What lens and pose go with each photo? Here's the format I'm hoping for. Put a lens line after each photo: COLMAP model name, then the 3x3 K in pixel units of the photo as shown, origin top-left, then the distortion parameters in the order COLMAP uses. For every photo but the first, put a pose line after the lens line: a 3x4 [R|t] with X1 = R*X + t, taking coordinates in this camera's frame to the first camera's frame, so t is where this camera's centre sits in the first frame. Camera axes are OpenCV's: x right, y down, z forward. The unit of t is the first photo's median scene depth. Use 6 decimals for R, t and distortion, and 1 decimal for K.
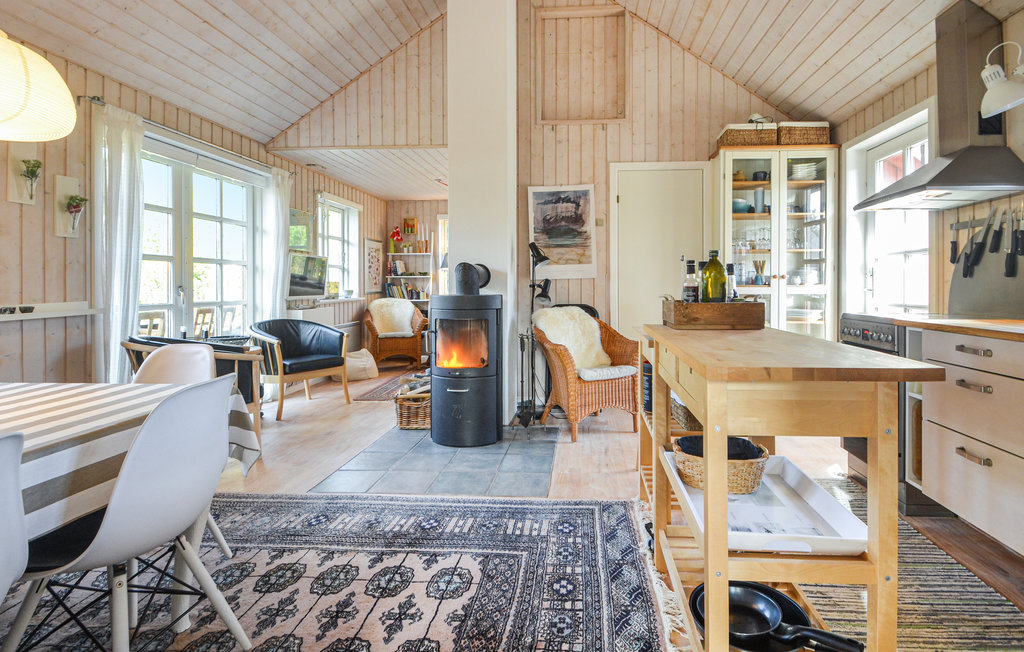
lens RADIAL K [[503.7, 0, 558.8], [0, 503.7, 288.6], [0, 0, 1]] dist [0.019306, -0.012906]
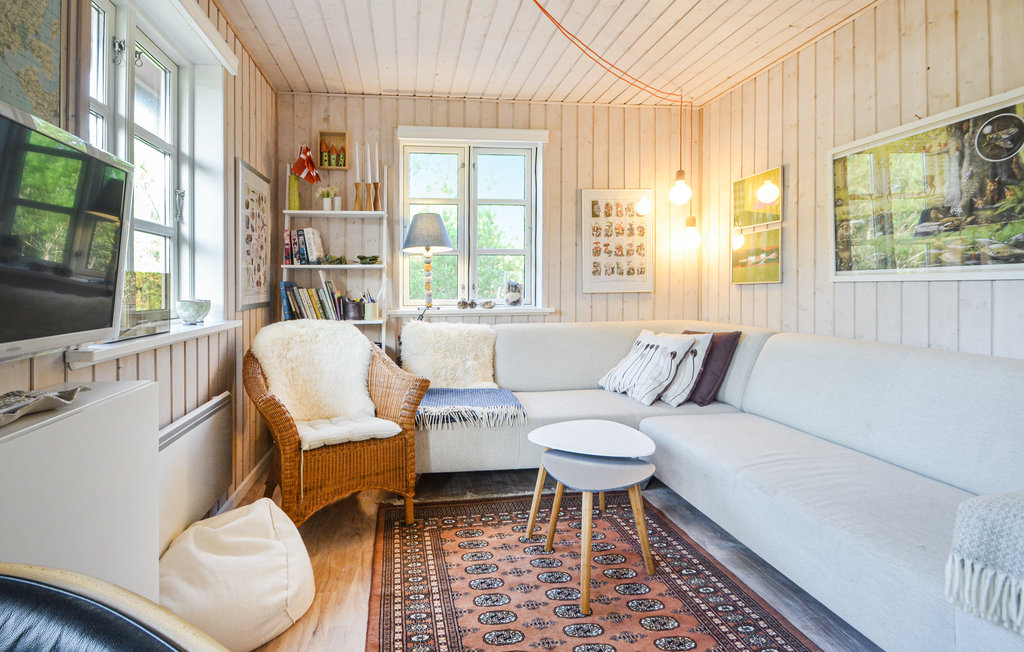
lens RADIAL K [[503.7, 0, 470.3], [0, 503.7, 286.2], [0, 0, 1]] dist [0.019306, -0.012906]
pose [[0.984089, -0.000492, 0.177674, -0.528011], [0.001953, 0.999966, -0.008048, -0.006514], [-0.177664, 0.008267, 0.984057, 1.134951]]
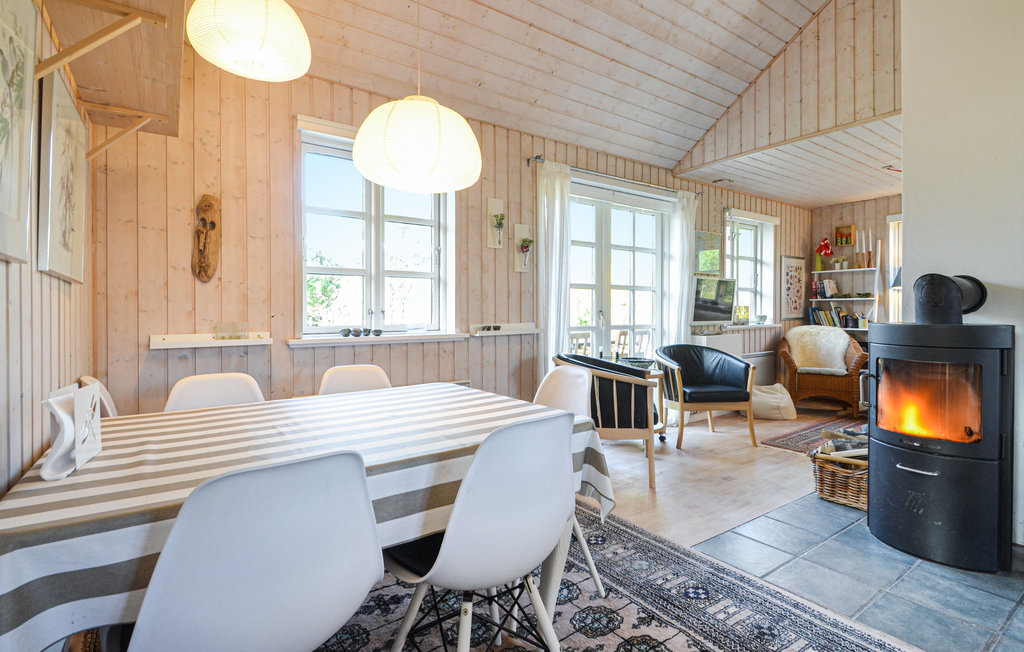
lens RADIAL K [[503.7, 0, 484.1], [0, 503.7, 314.8], [0, 0, 1]] dist [0.019306, -0.012906]
pose [[0.613246, 0.006099, -0.789869, -0.020564], [-0.004962, 0.999980, 0.003869, 0.001396], [0.789877, 0.001547, 0.613264, 0.119939]]
